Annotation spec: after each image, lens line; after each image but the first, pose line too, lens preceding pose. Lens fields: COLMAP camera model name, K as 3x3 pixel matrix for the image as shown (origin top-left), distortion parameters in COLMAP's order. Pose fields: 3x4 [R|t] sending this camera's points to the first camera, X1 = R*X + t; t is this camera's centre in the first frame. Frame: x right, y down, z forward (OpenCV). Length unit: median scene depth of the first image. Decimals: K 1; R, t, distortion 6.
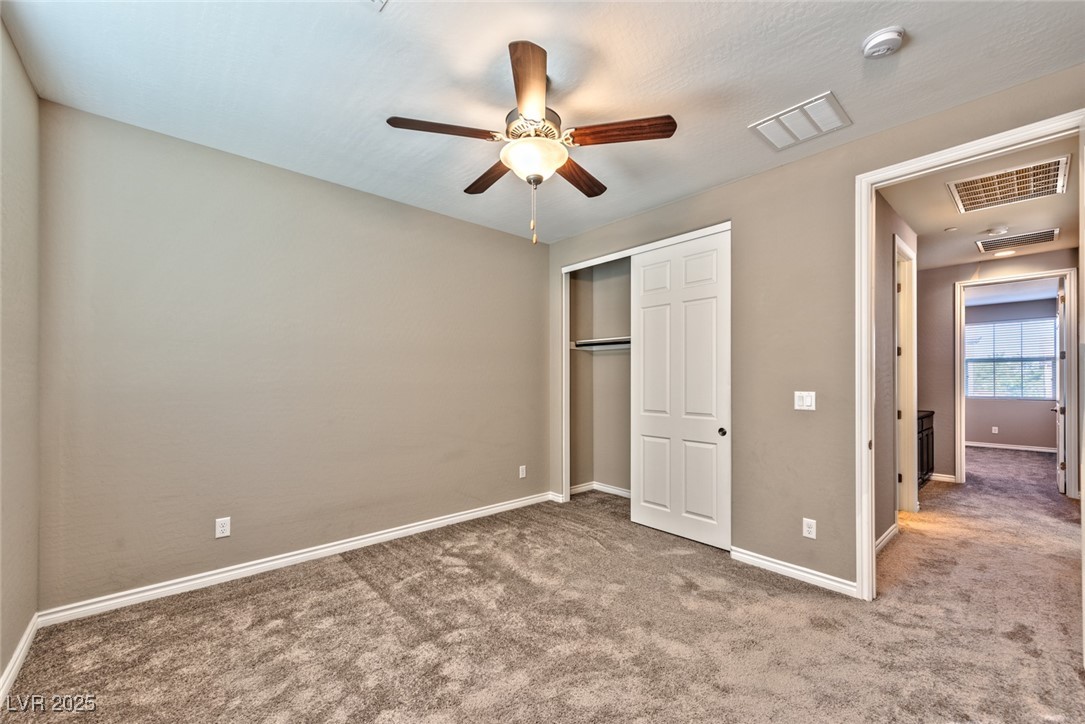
lens RADIAL K [[426.5, 0, 536.3], [0, 426.5, 369.2], [0, 0, 1]] dist [-0.001603, -0.000125]
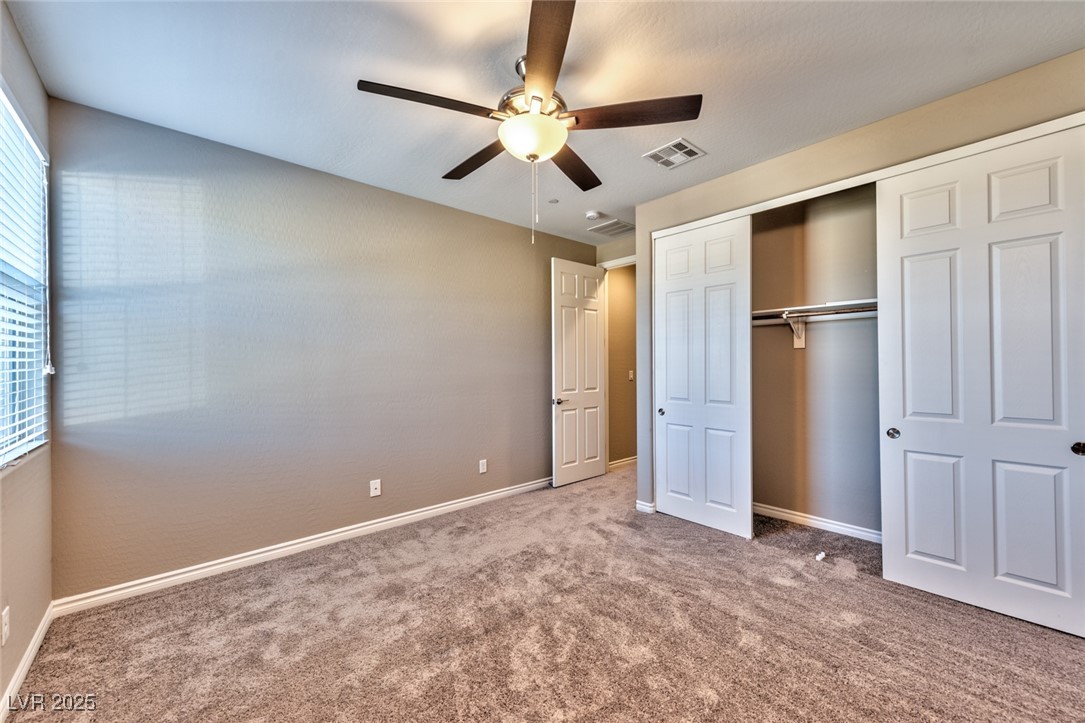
lens RADIAL K [[426.5, 0, 548.3], [0, 426.5, 361.6], [0, 0, 1]] dist [-0.001603, -0.000125]
pose [[0.999996, -0.002669, -0.001211, -0.287580], [0.002683, 0.999925, 0.011984, 0.010586], [0.001179, -0.011987, 0.999927, 0.335138]]
